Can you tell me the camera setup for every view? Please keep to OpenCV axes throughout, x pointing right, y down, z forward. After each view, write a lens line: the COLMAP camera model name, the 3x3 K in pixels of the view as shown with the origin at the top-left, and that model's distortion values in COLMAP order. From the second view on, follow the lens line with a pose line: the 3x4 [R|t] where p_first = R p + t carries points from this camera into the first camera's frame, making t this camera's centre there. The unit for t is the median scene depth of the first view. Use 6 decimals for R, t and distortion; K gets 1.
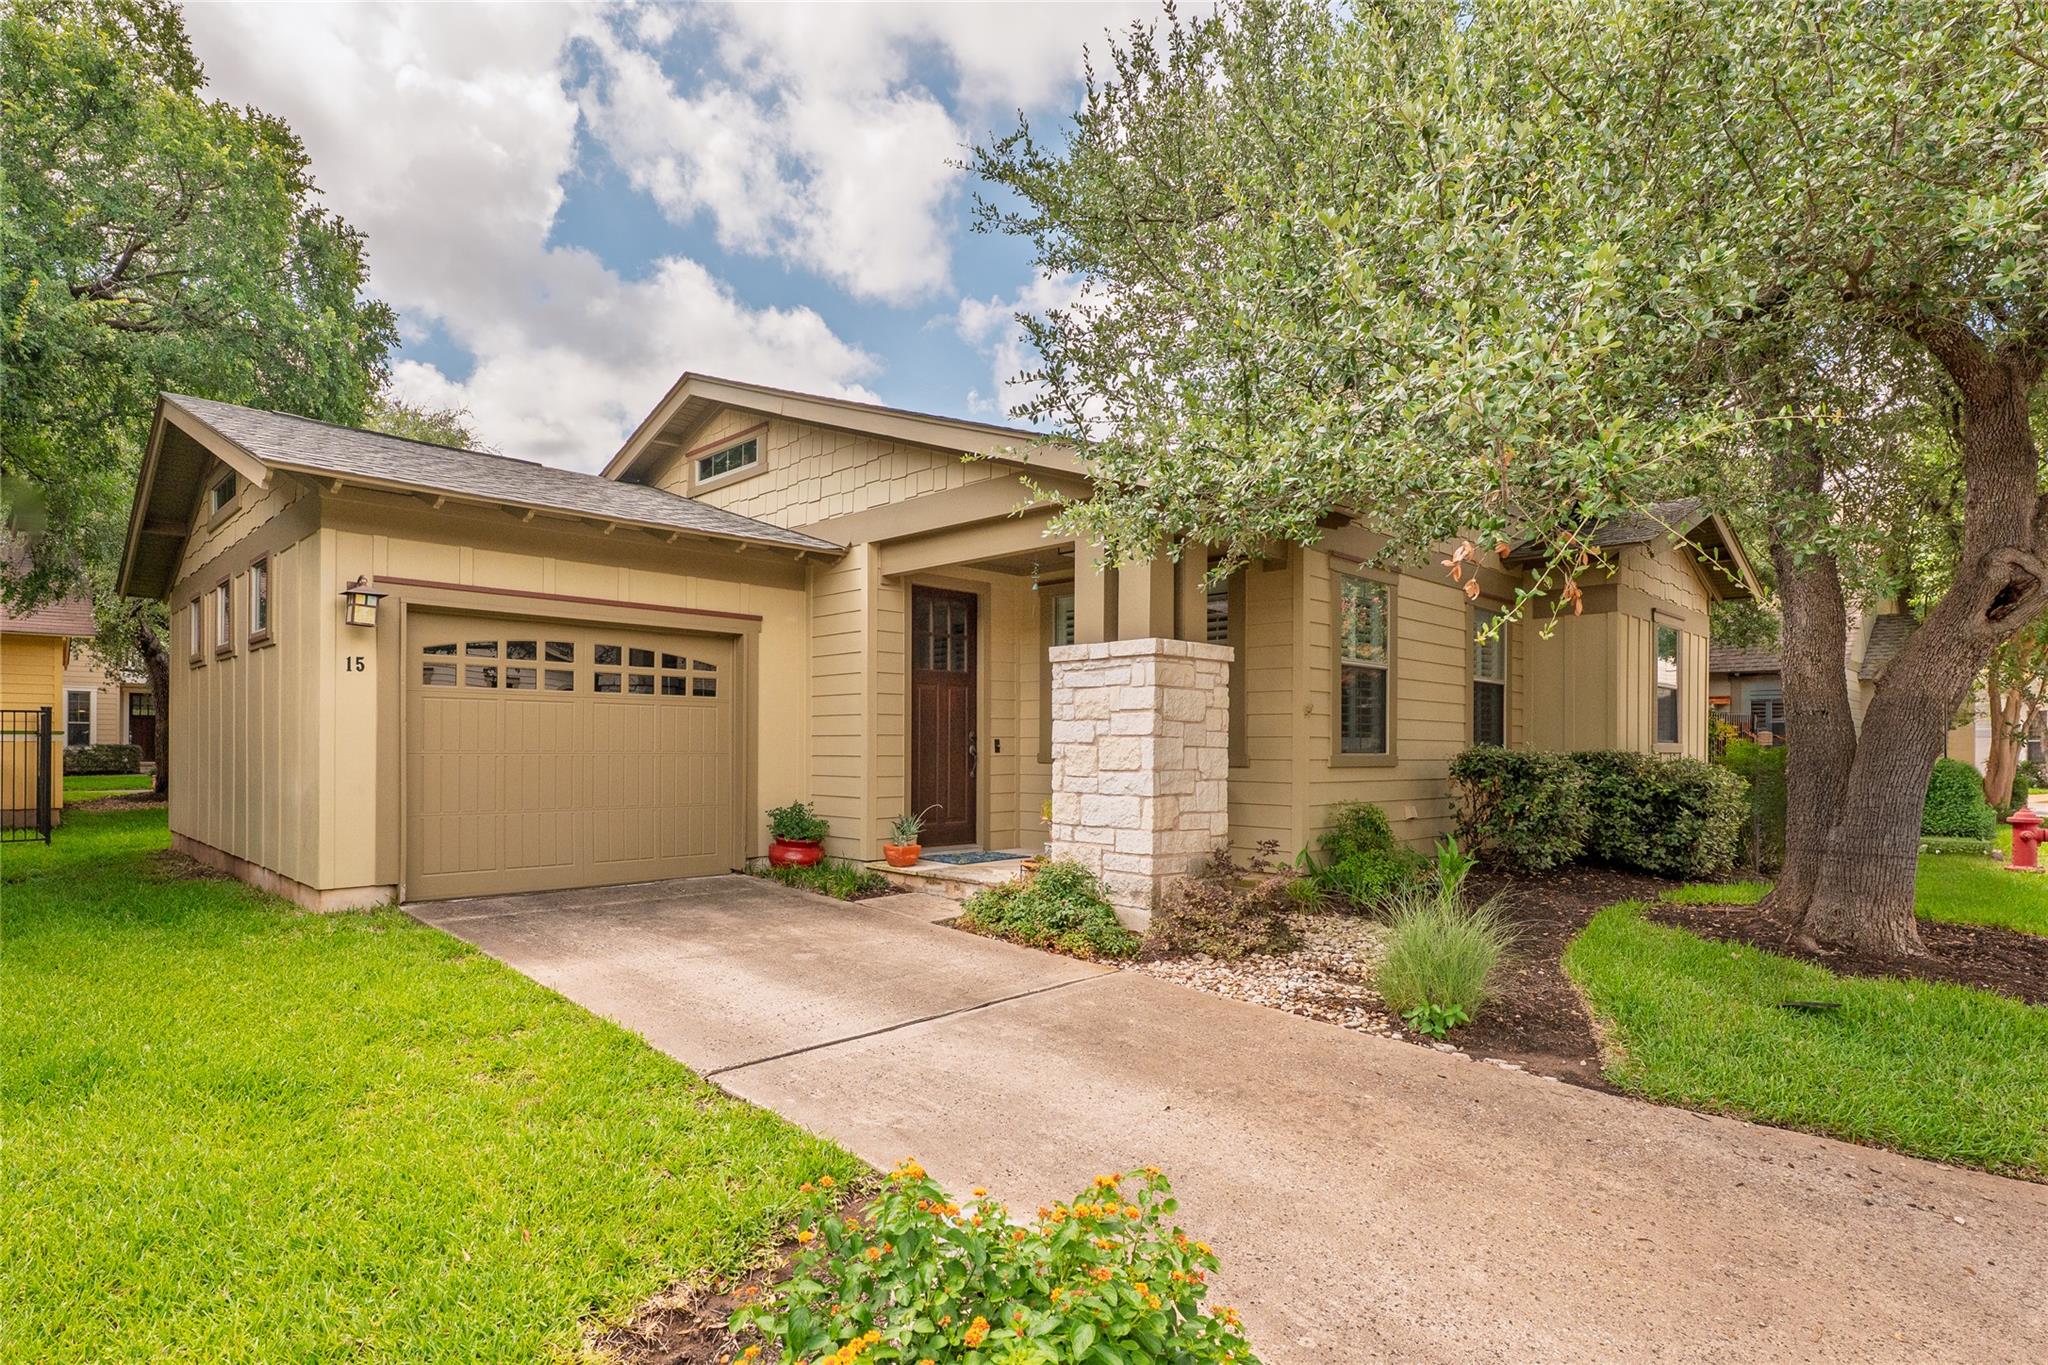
lens RADIAL K [[1063.3, 0, 952.6], [0, 1063.3, 760.7], [0, 0, 1]] dist [-0.002380, -0.000570]
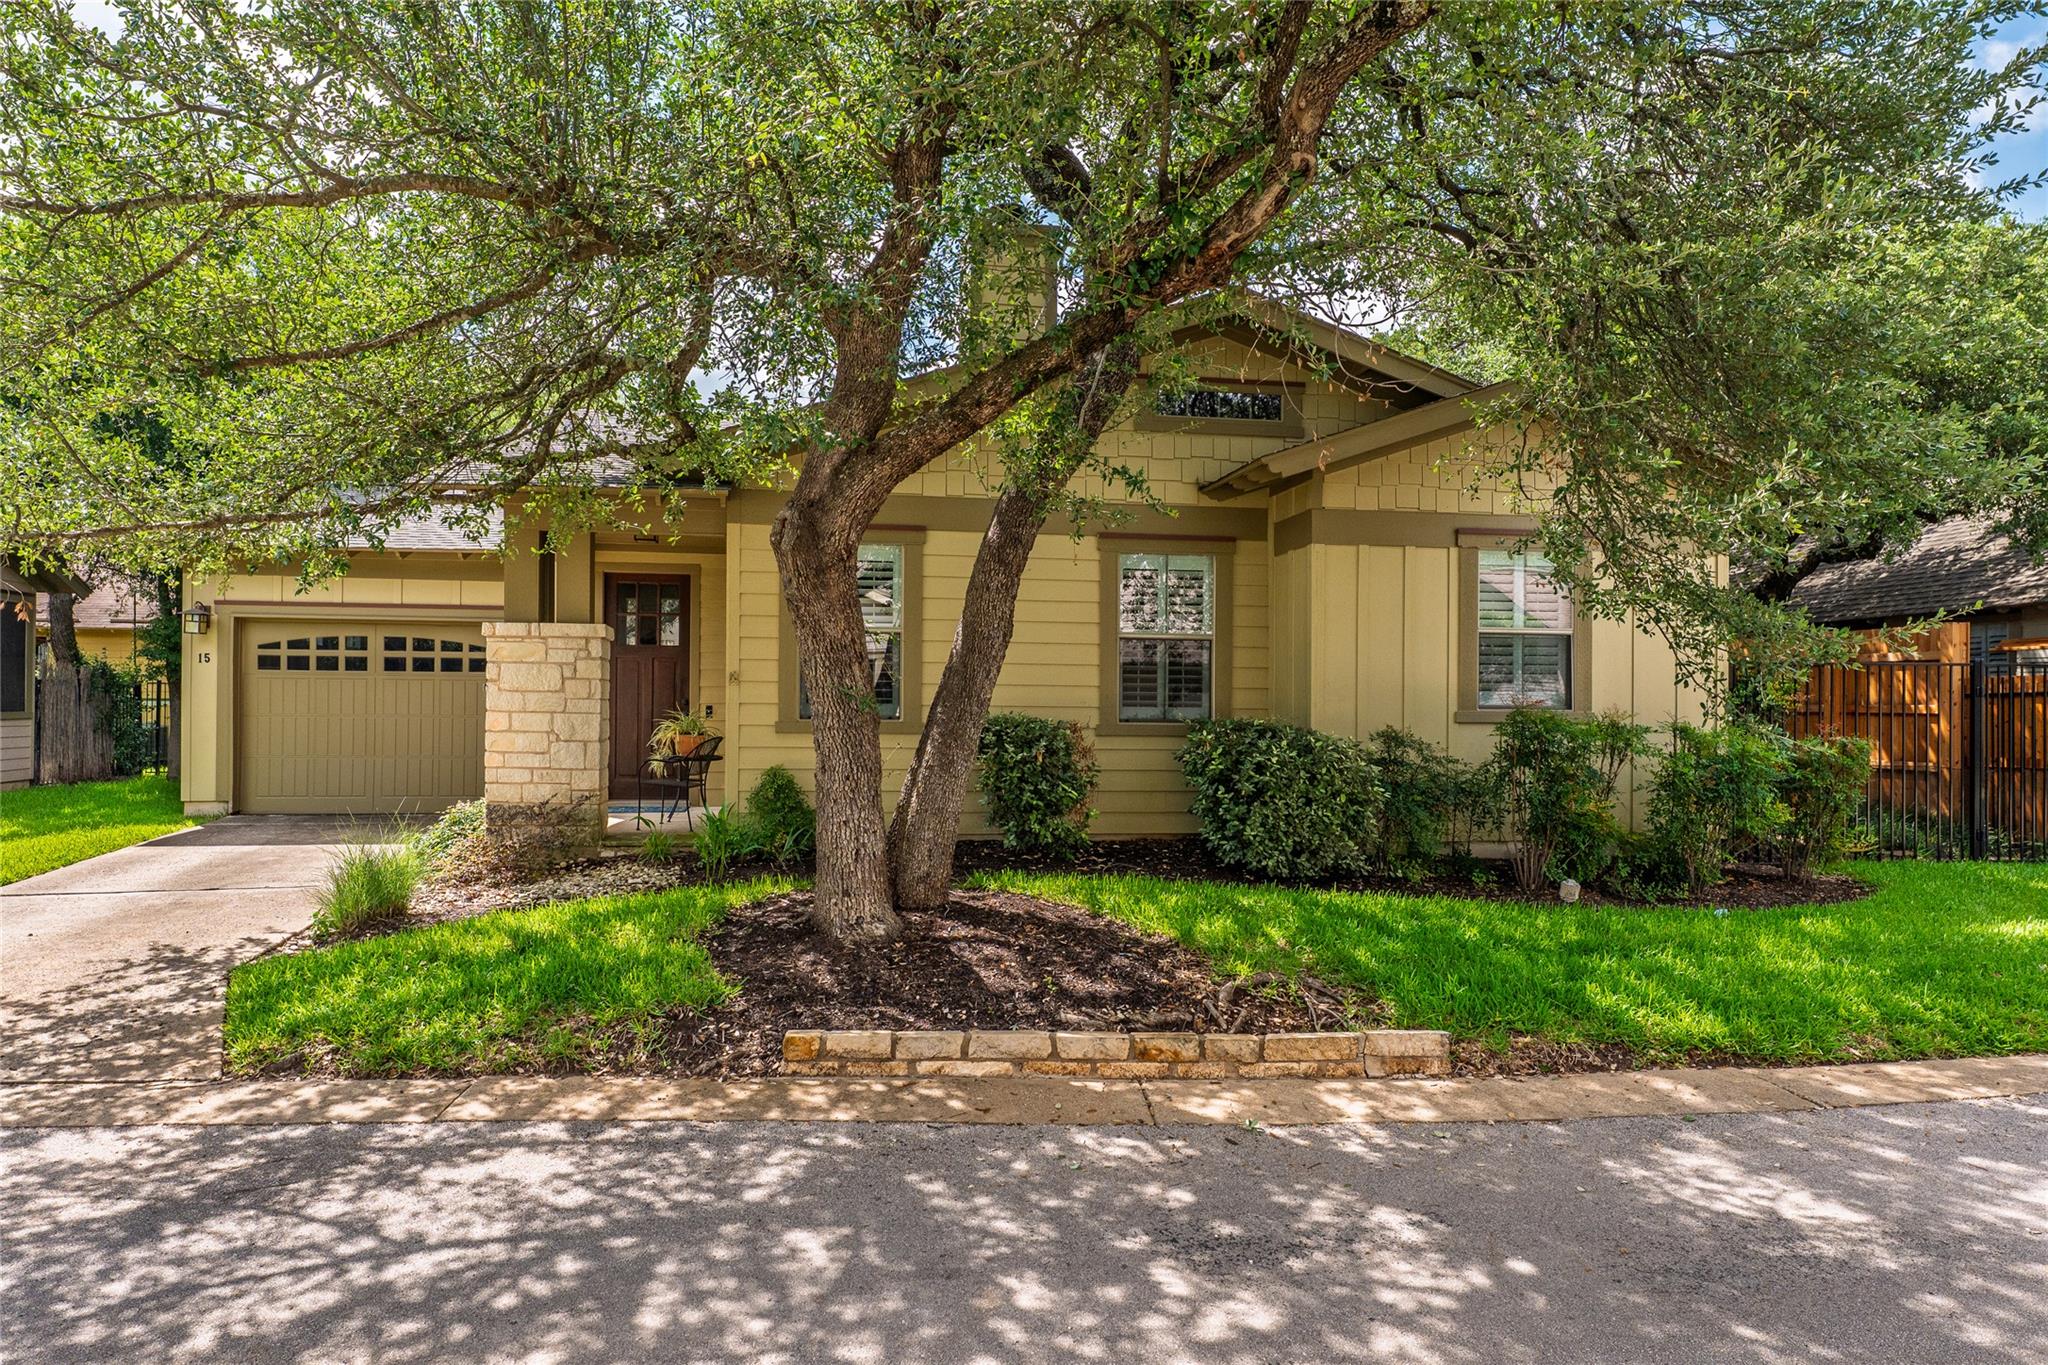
lens RADIAL K [[1226.1, 0, 1024.2], [0, 1226.1, 711.2], [0, 0, 1]] dist [0.003923, 0.000163]
pose [[0.822732, 0.002239, -0.568425, 1.343011], [-0.008714, 0.999924, -0.008673, -0.006984], [0.568363, 0.012089, 0.822689, 0.180596]]
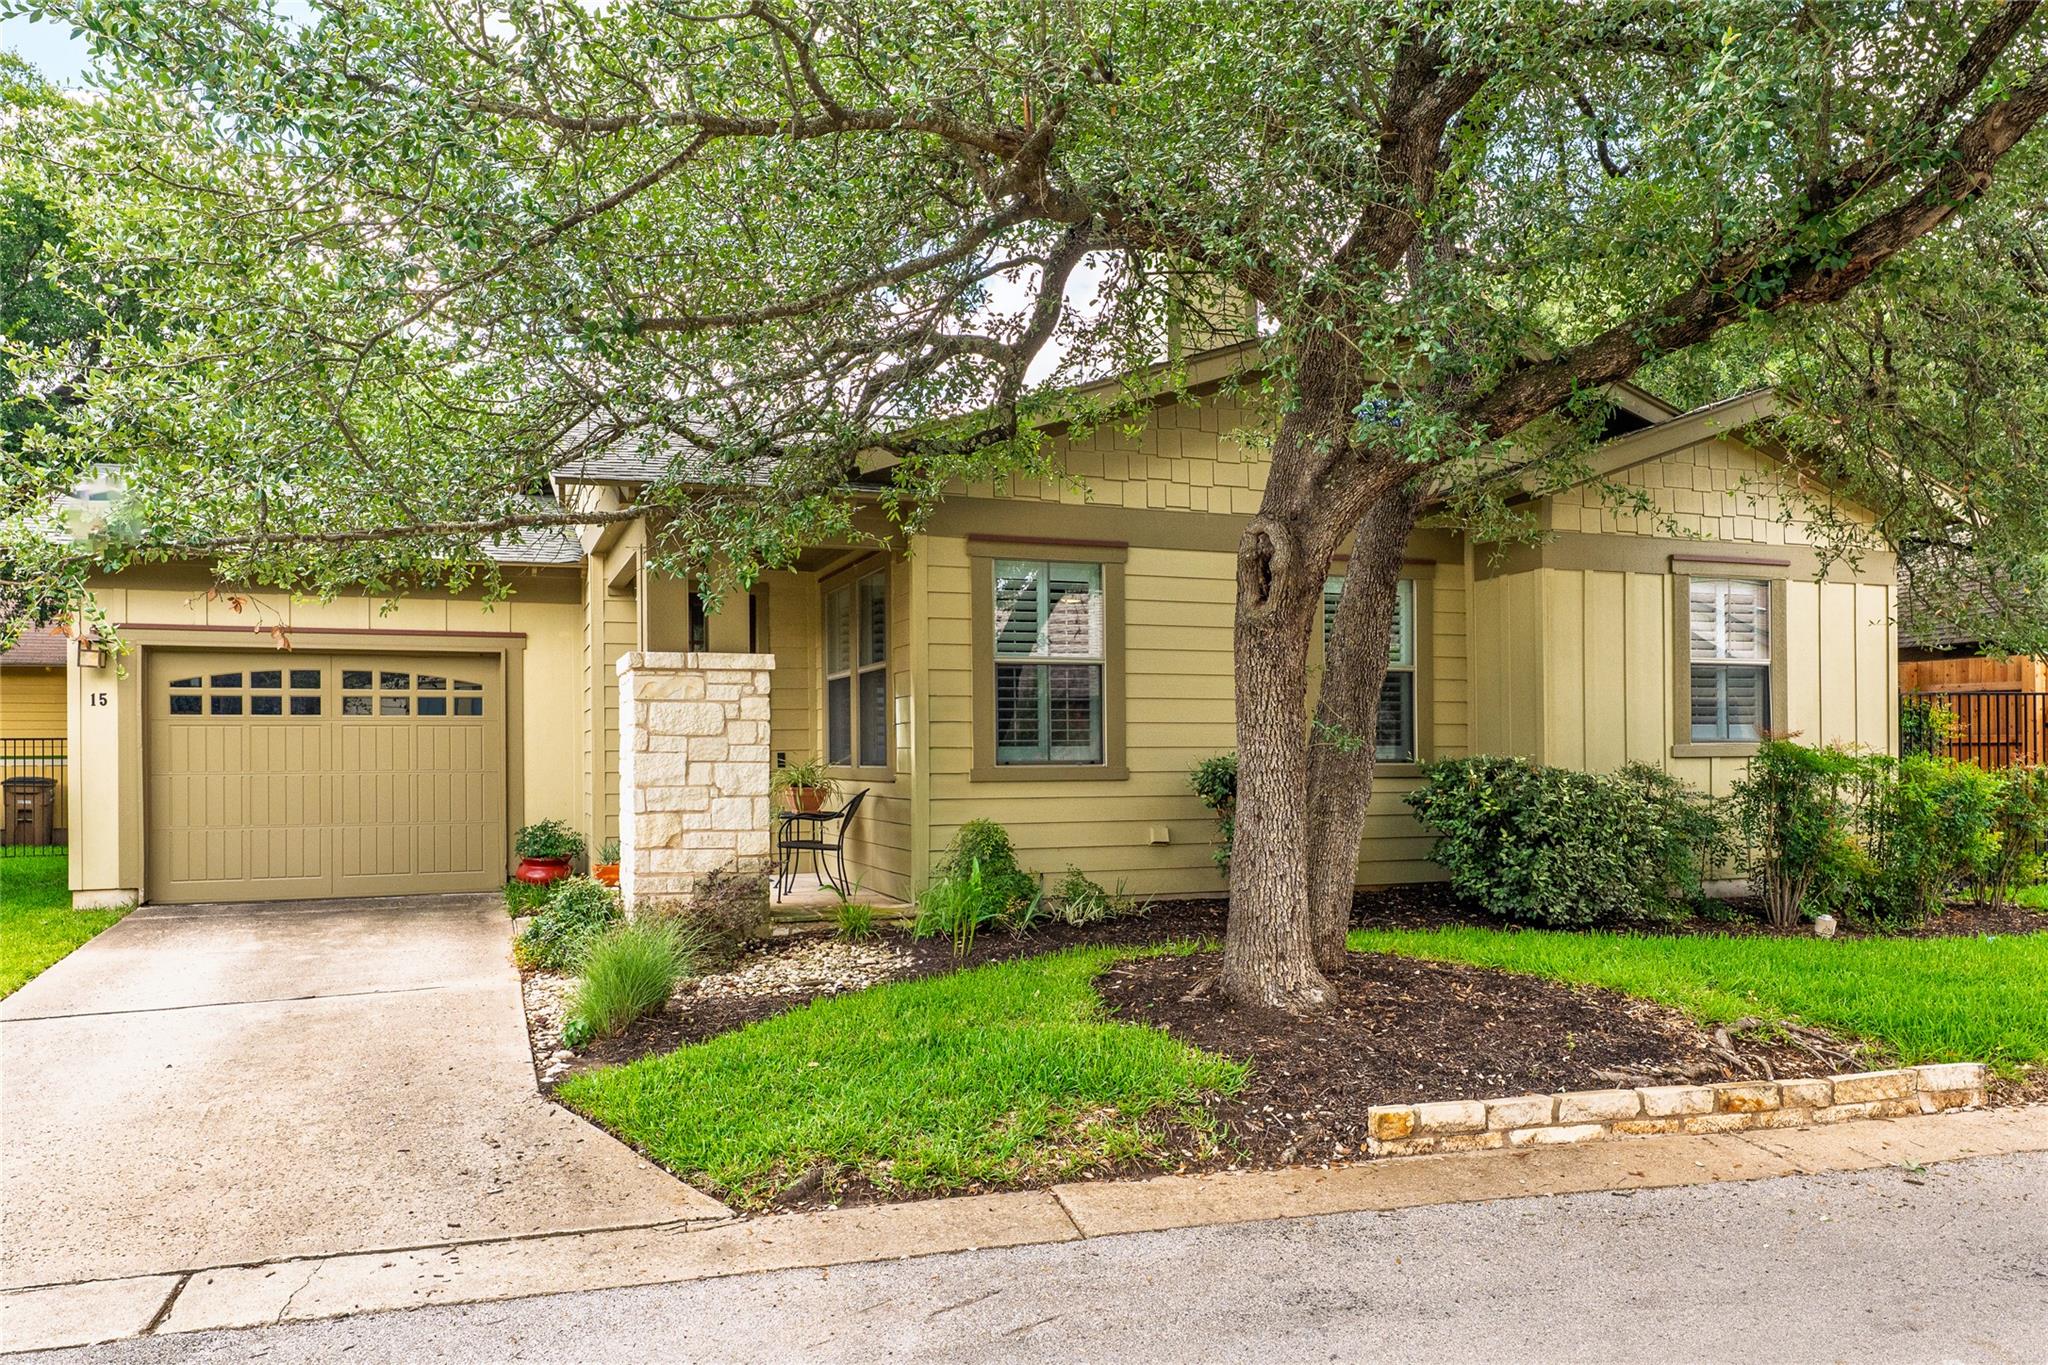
lens RADIAL K [[1425.4, 0, 1025.4], [0, 1425.4, 758.9], [0, 0, 1]] dist [0.005445, 0.000381]
pose [[0.928823, -0.011667, -0.370341, 0.897921], [0.009077, 0.999921, -0.008737, -0.001769], [0.370413, 0.004753, 0.928855, -0.084764]]
